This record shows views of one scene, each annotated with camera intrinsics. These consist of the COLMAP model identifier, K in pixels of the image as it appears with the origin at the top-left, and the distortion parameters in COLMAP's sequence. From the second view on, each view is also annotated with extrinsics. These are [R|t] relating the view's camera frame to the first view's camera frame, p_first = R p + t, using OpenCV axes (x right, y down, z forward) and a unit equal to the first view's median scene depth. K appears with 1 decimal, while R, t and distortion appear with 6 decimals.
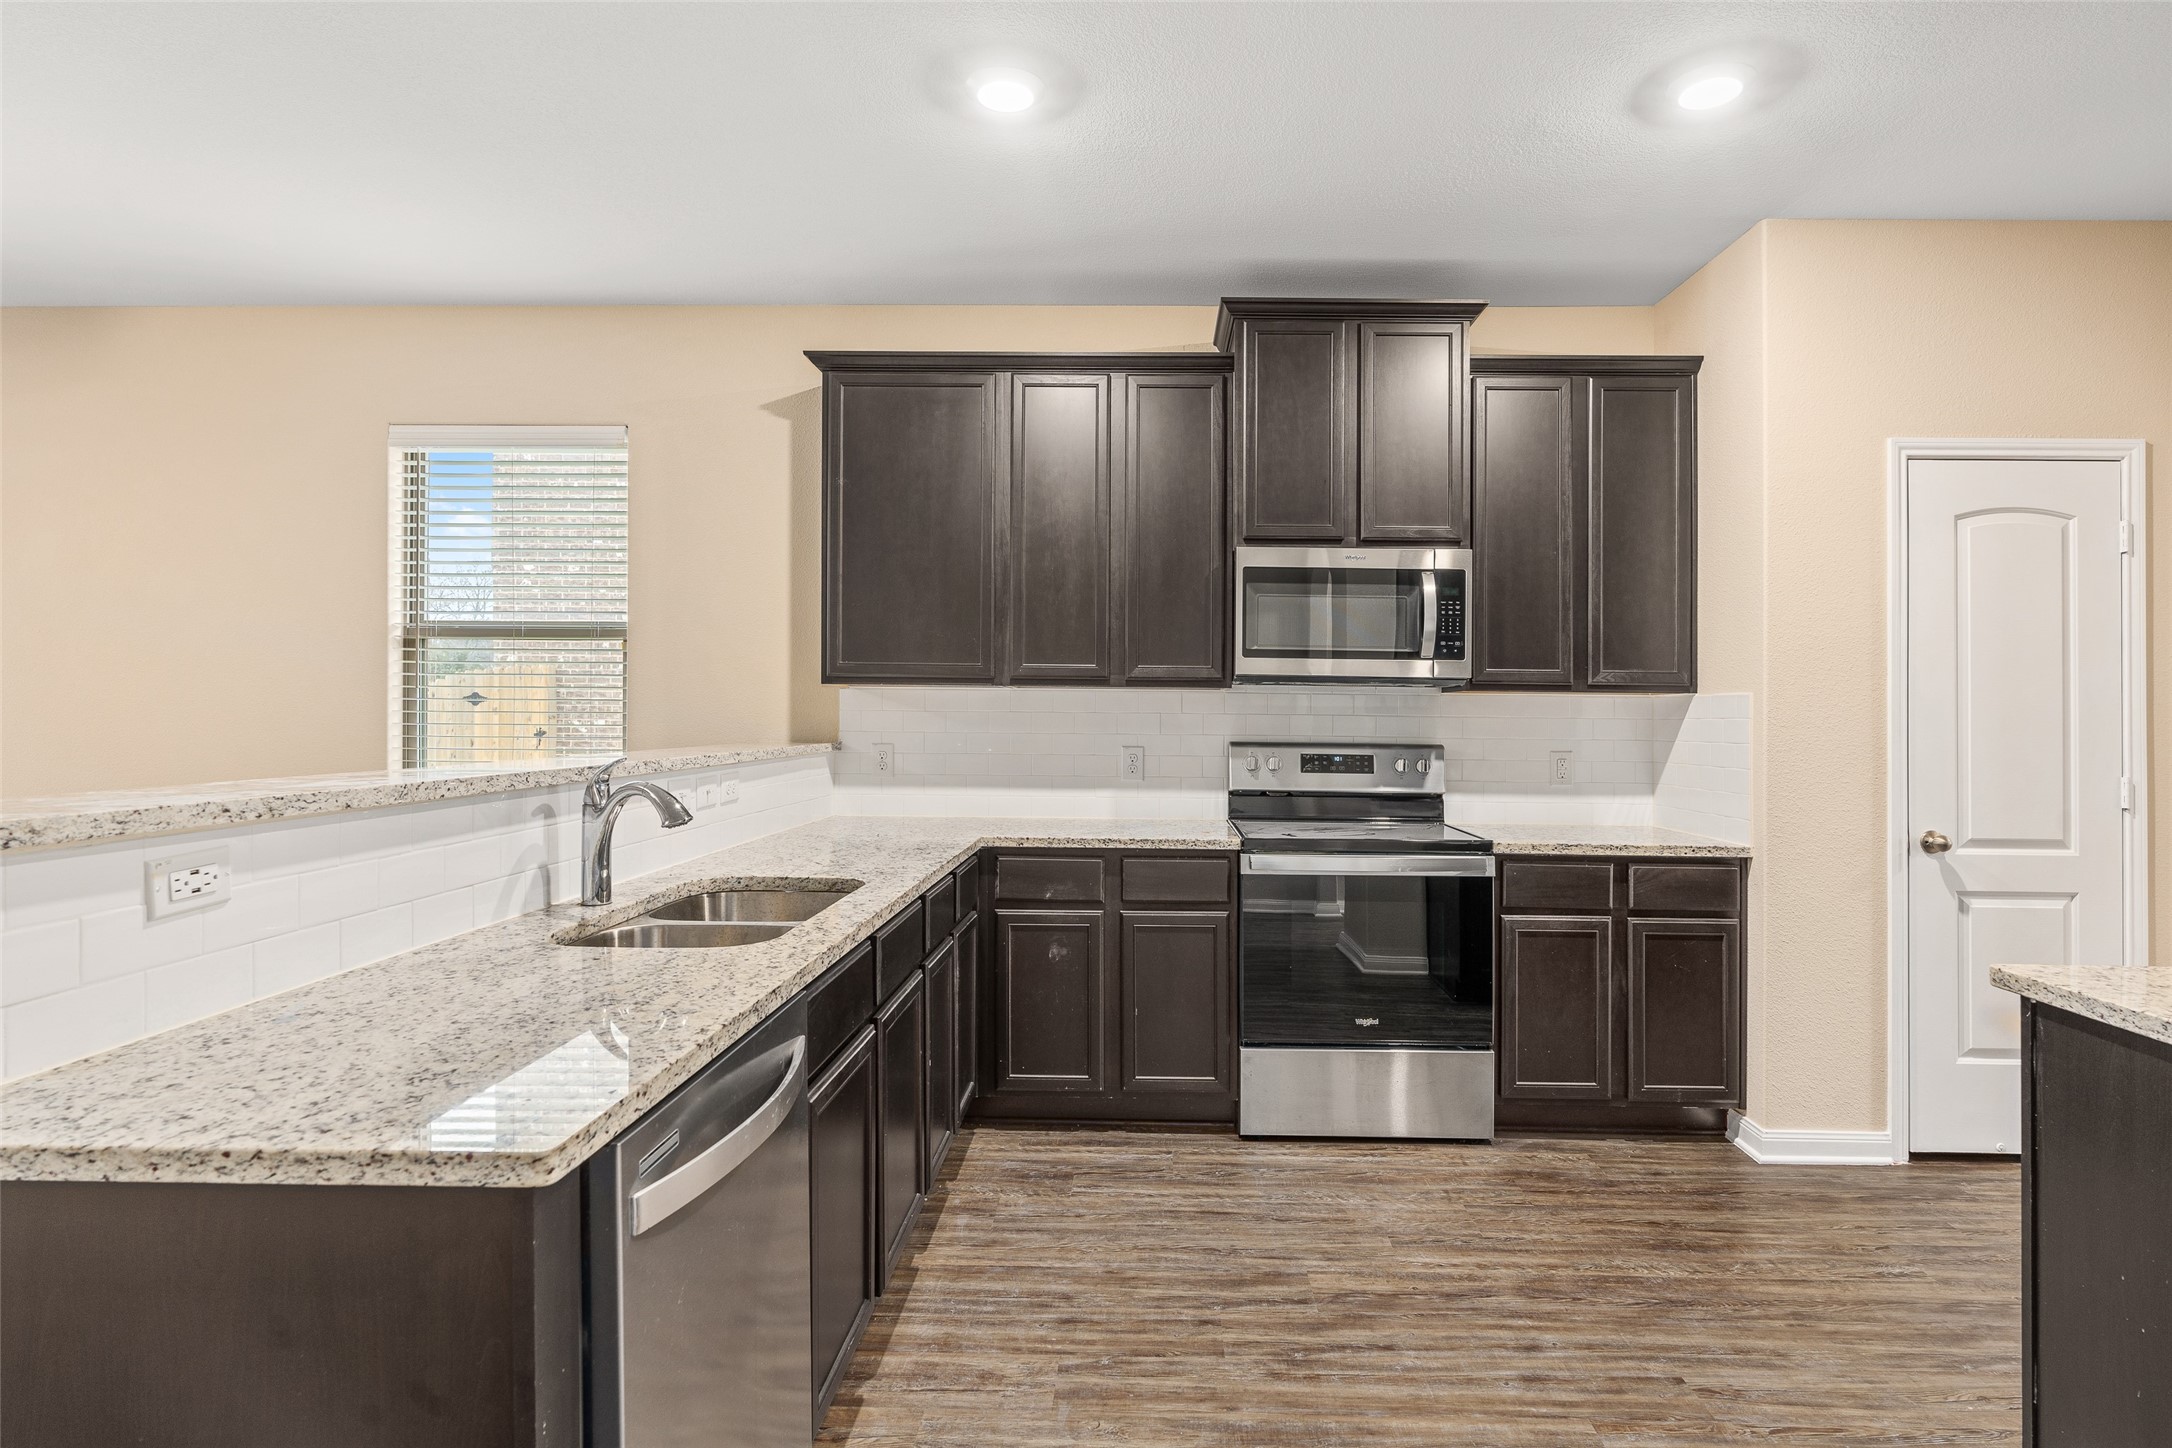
lens RADIAL K [[1071.5, 0, 1142.3], [0, 1071.5, 718.7], [0, 0, 1]] dist [-0.003518, 0.001053]
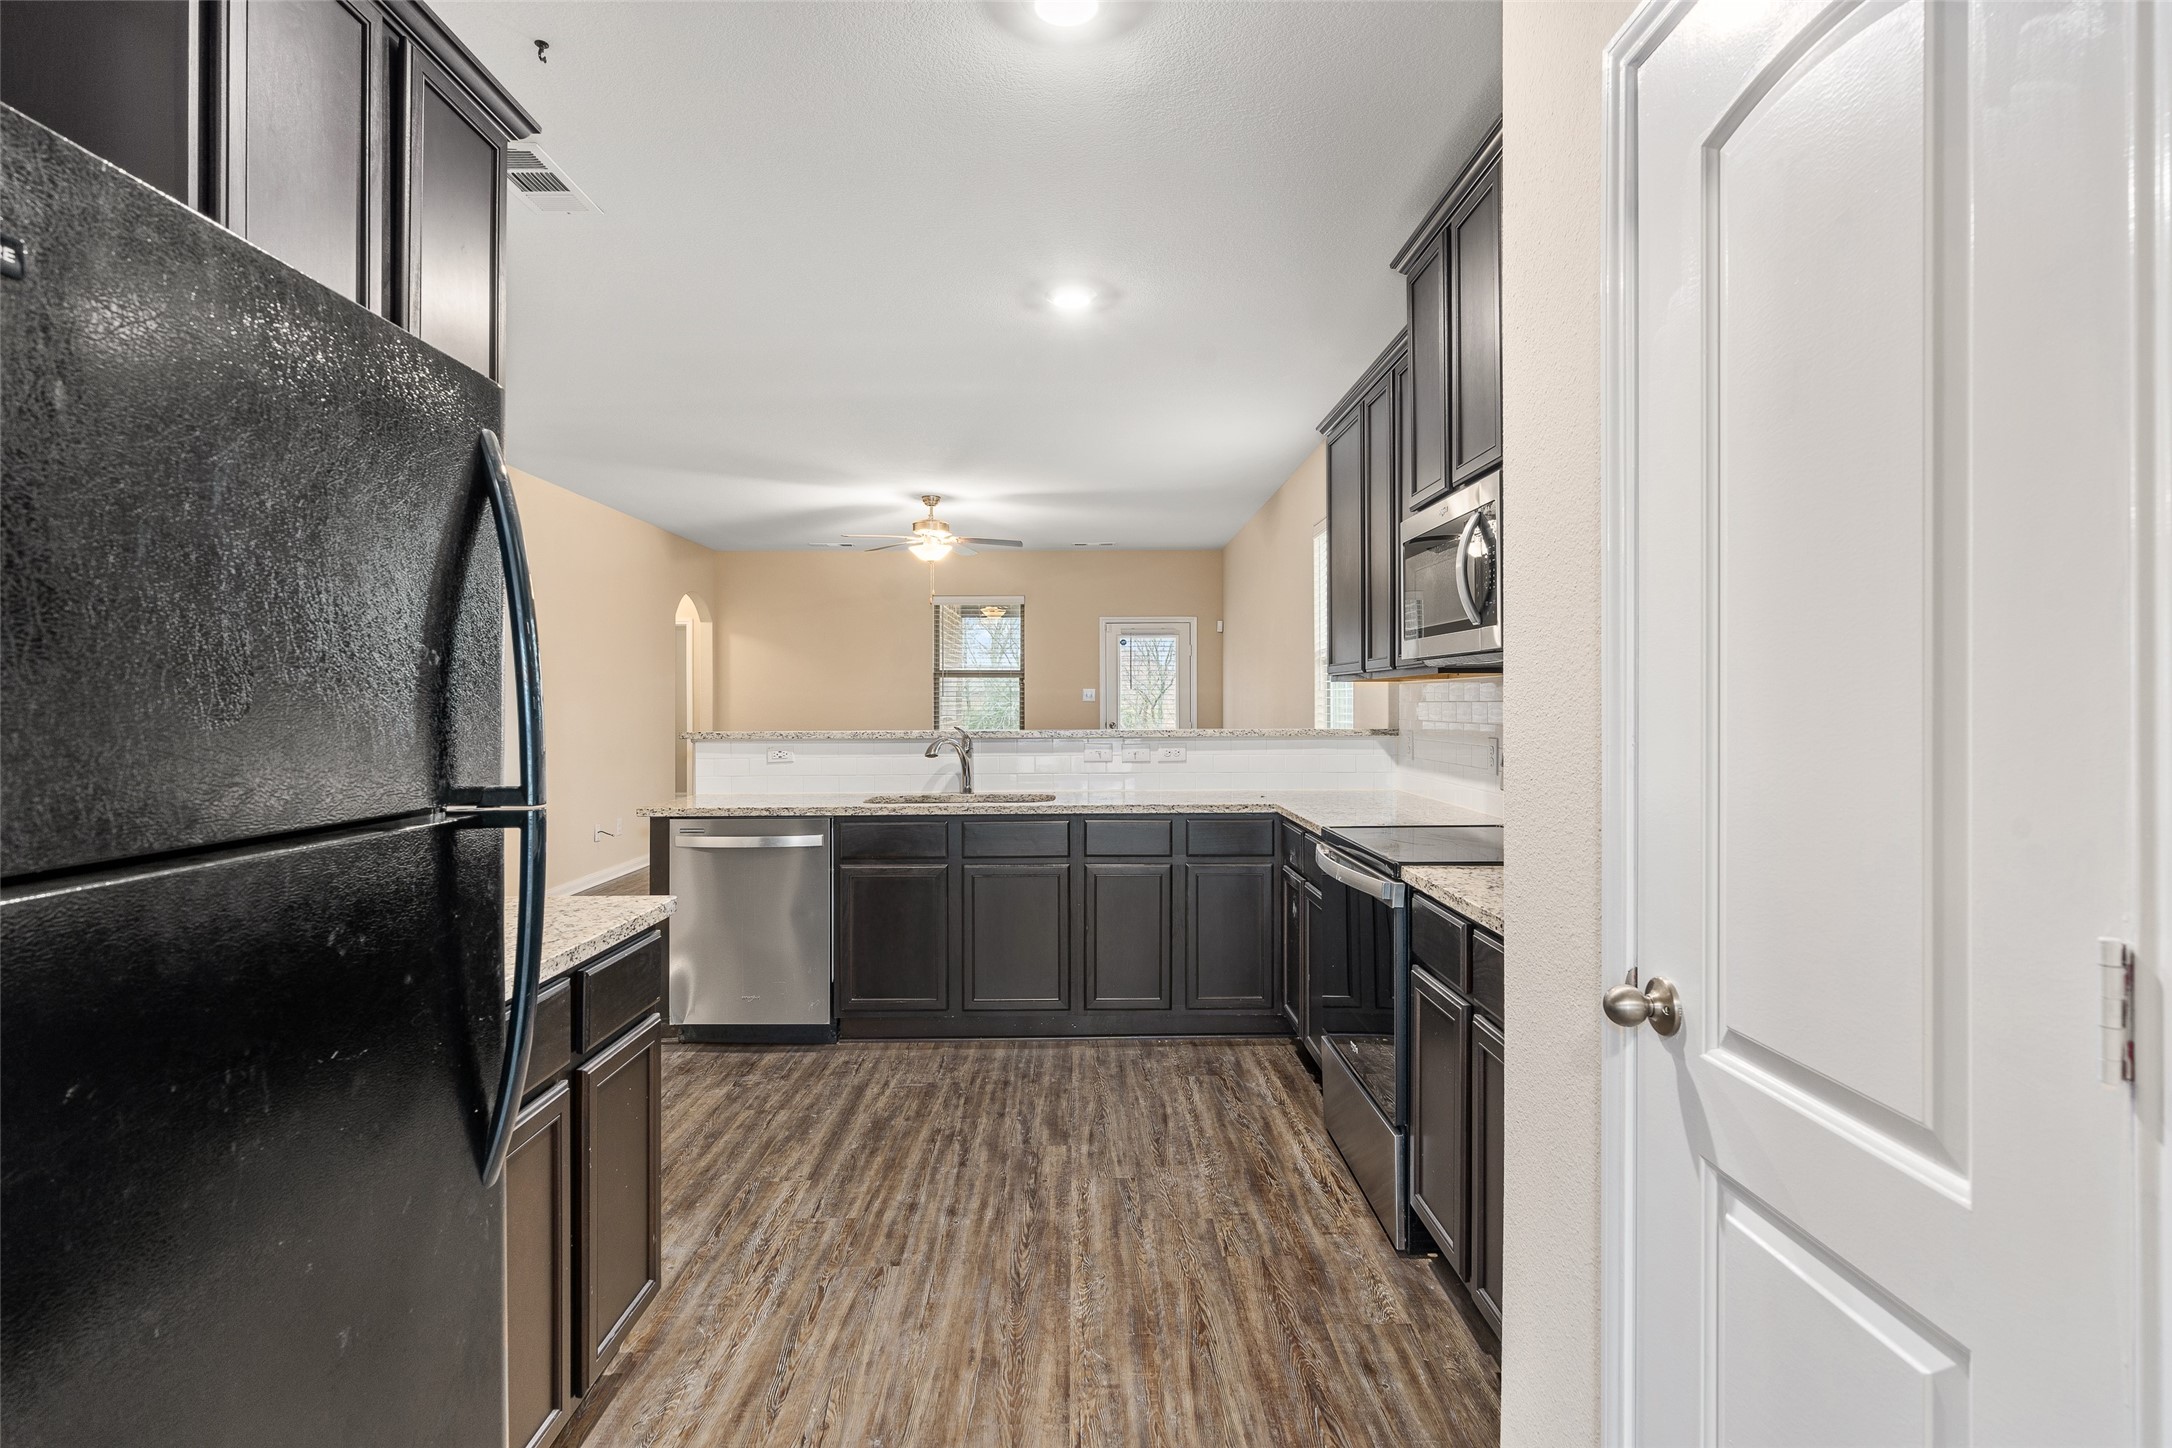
lens RADIAL K [[1071.5, 0, 1096.5], [0, 1071.5, 711.3], [0, 0, 1]] dist [-0.003518, 0.001053]
pose [[0.042905, -0.003676, -0.999072, 1.385005], [0.003859, 0.999986, -0.003514, 0.010158], [0.999072, -0.003705, 0.042919, 0.957533]]
